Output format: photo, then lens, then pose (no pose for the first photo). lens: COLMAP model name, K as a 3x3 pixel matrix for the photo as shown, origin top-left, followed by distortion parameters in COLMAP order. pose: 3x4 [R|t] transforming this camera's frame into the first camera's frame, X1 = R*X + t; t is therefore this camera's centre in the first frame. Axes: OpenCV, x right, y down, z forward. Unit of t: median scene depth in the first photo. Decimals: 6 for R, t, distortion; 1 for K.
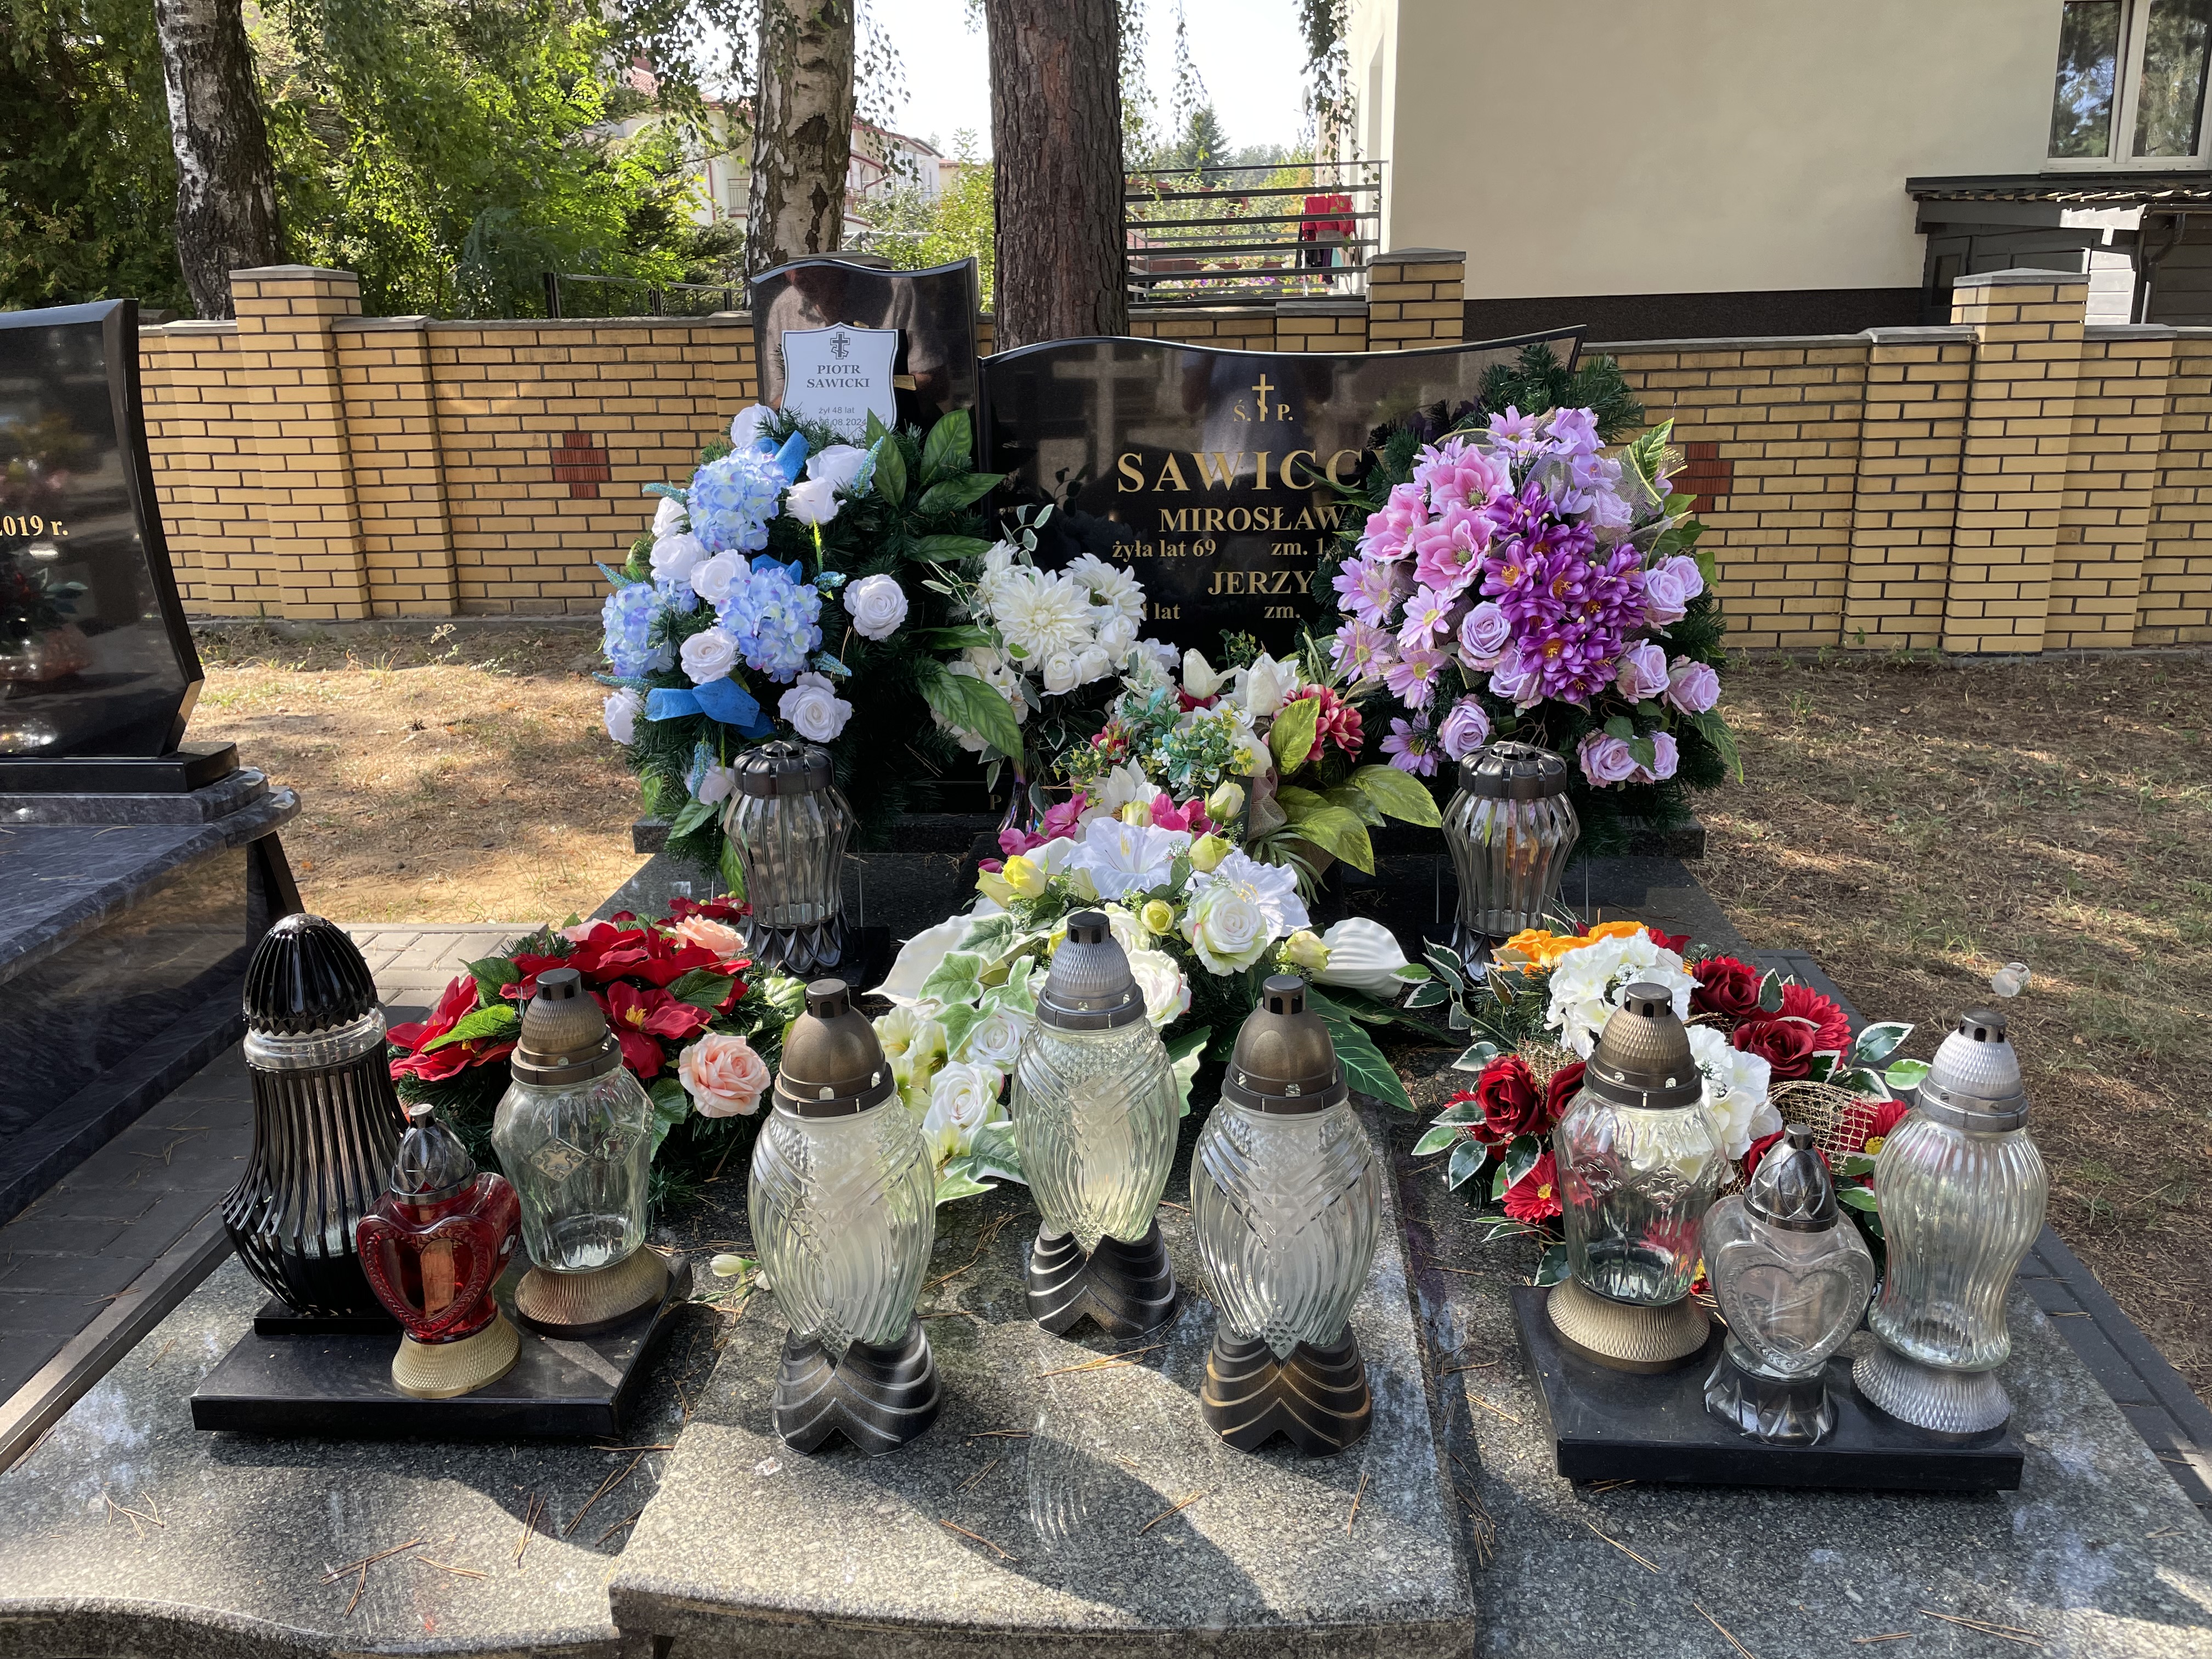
lens RADIAL K [[1687.9, 0, 1109.4], [0, 1687.9, 828.1], [0, 0, 1]] dist [0.085730, -0.117091]
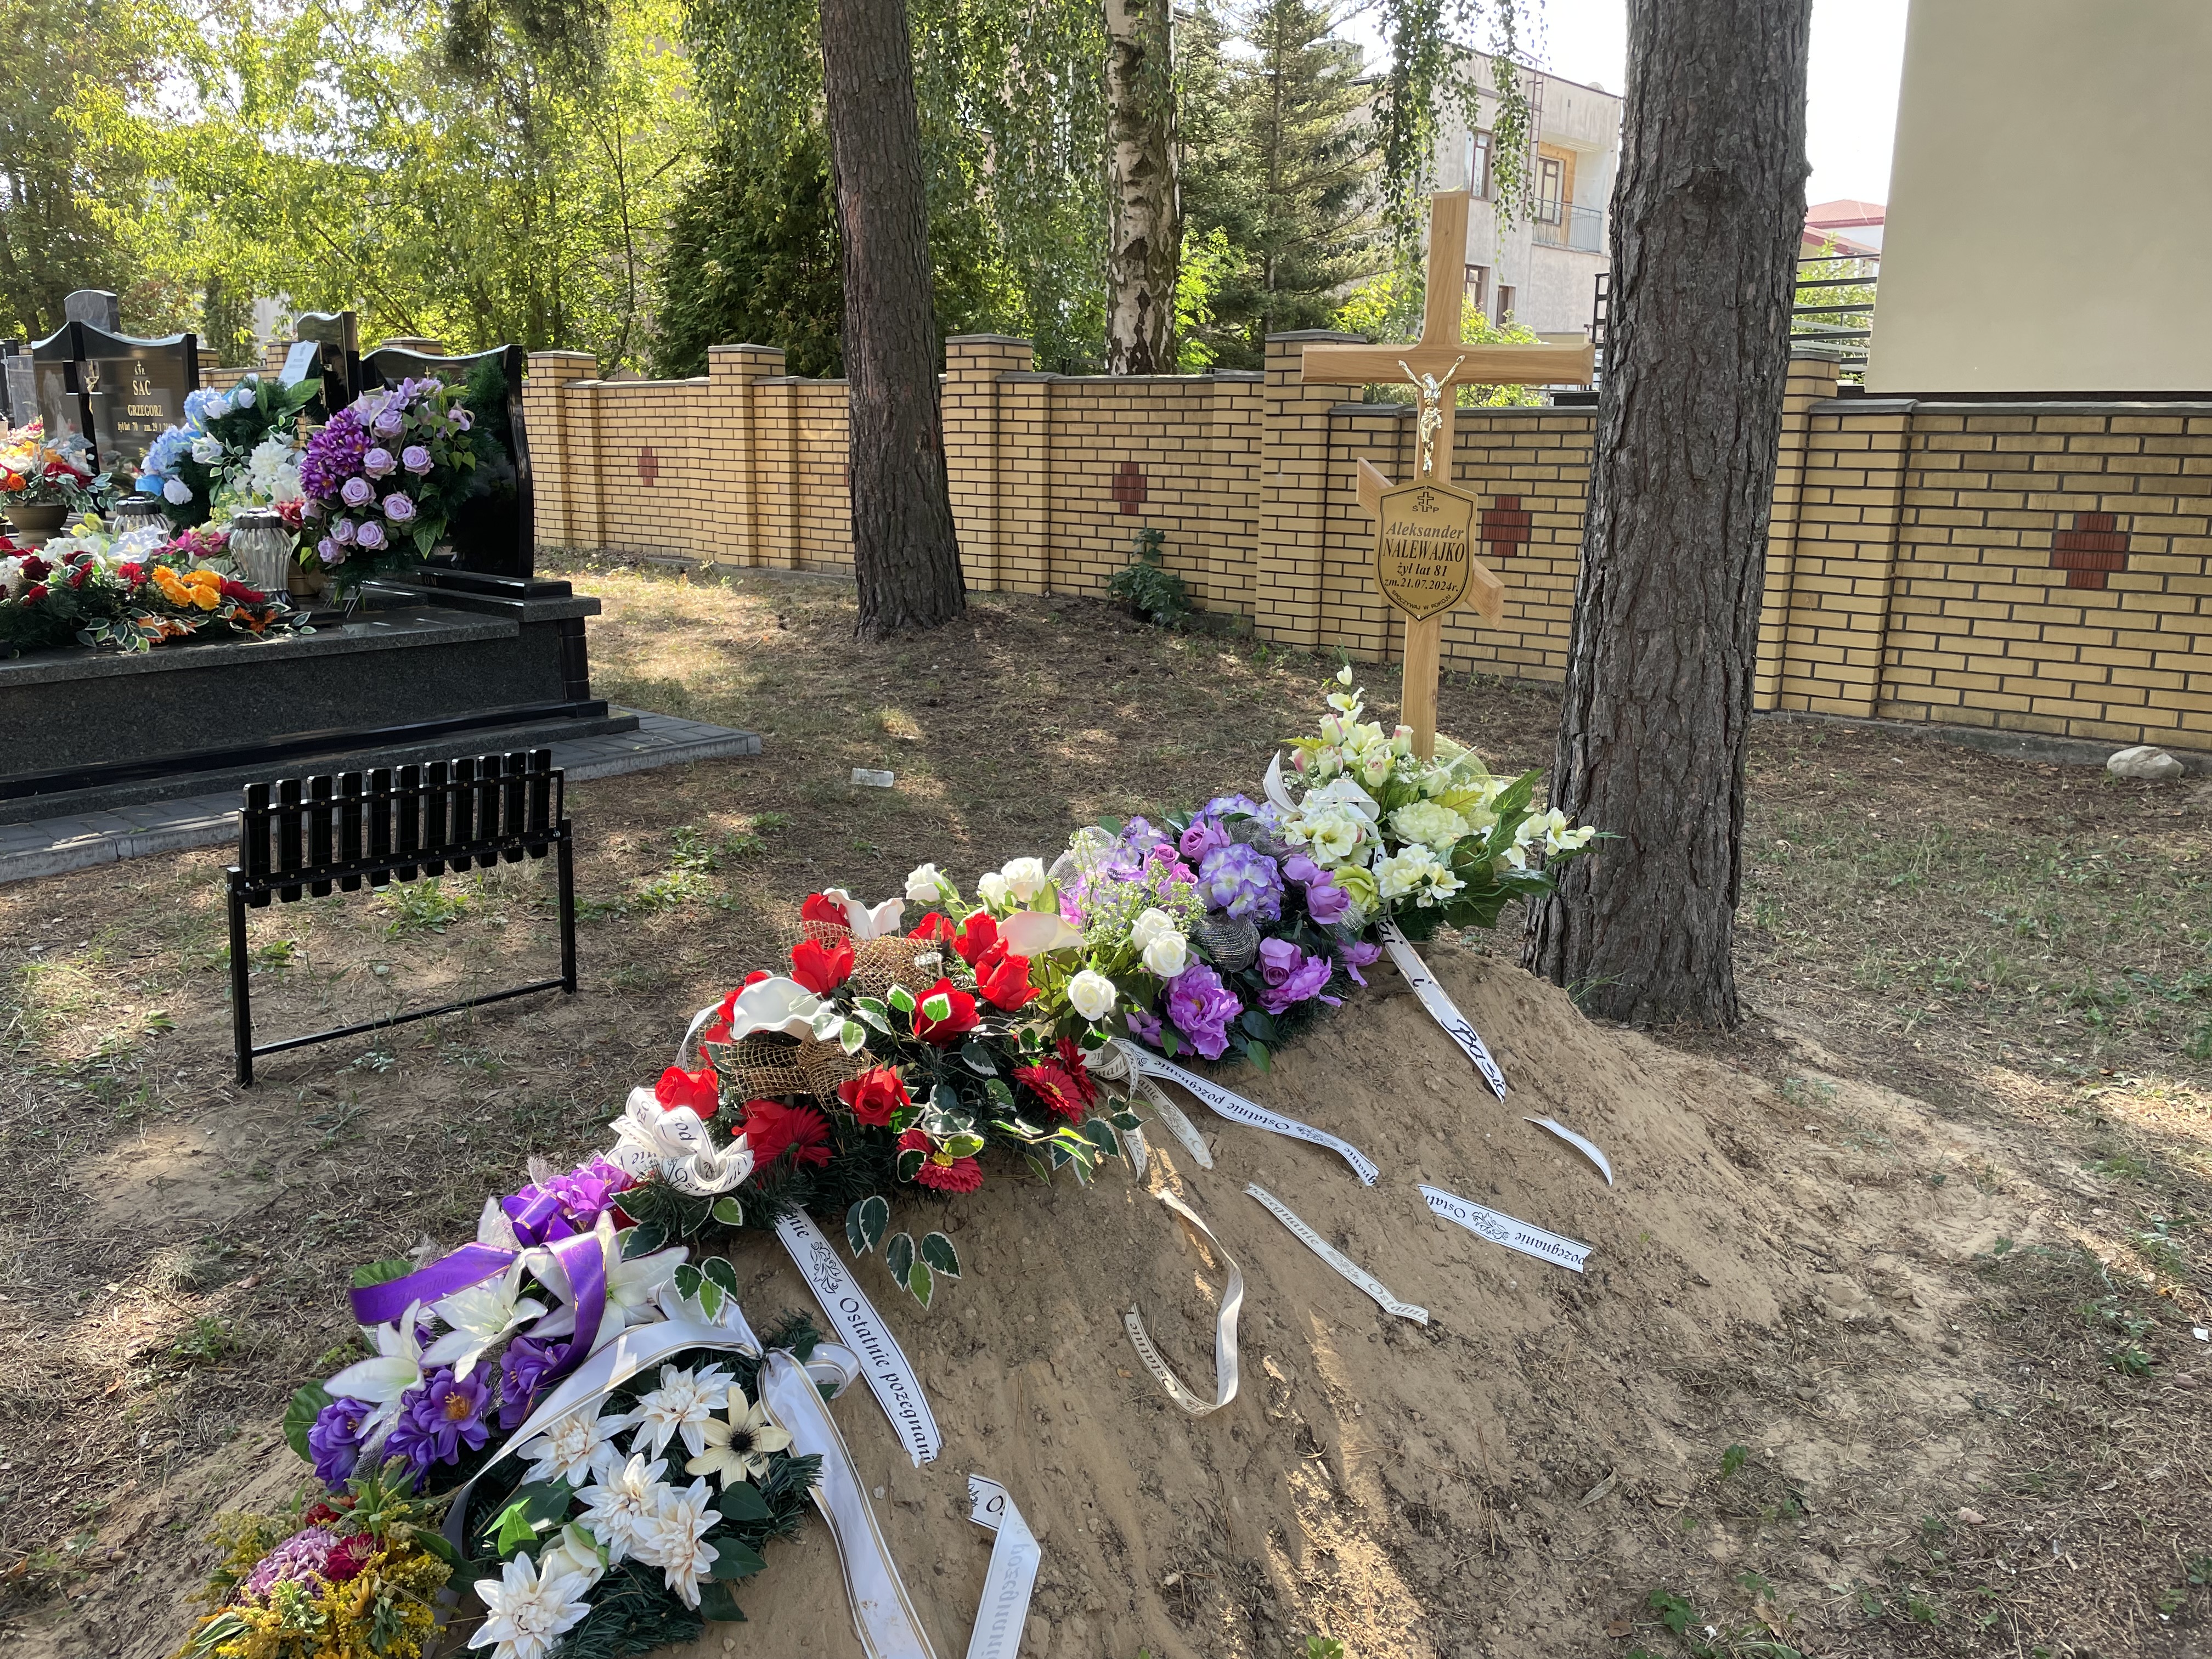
lens RADIAL K [[1687.9, 0, 1121.0], [0, 1687.9, 816.9], [0, 0, 1]] dist [0.085730, -0.117091]
pose [[0.801740, 0.161649, -0.575397, 0.826976], [-0.197877, 0.980227, -0.000337, 0.038230], [0.563965, 0.114128, 0.817874, -0.058808]]
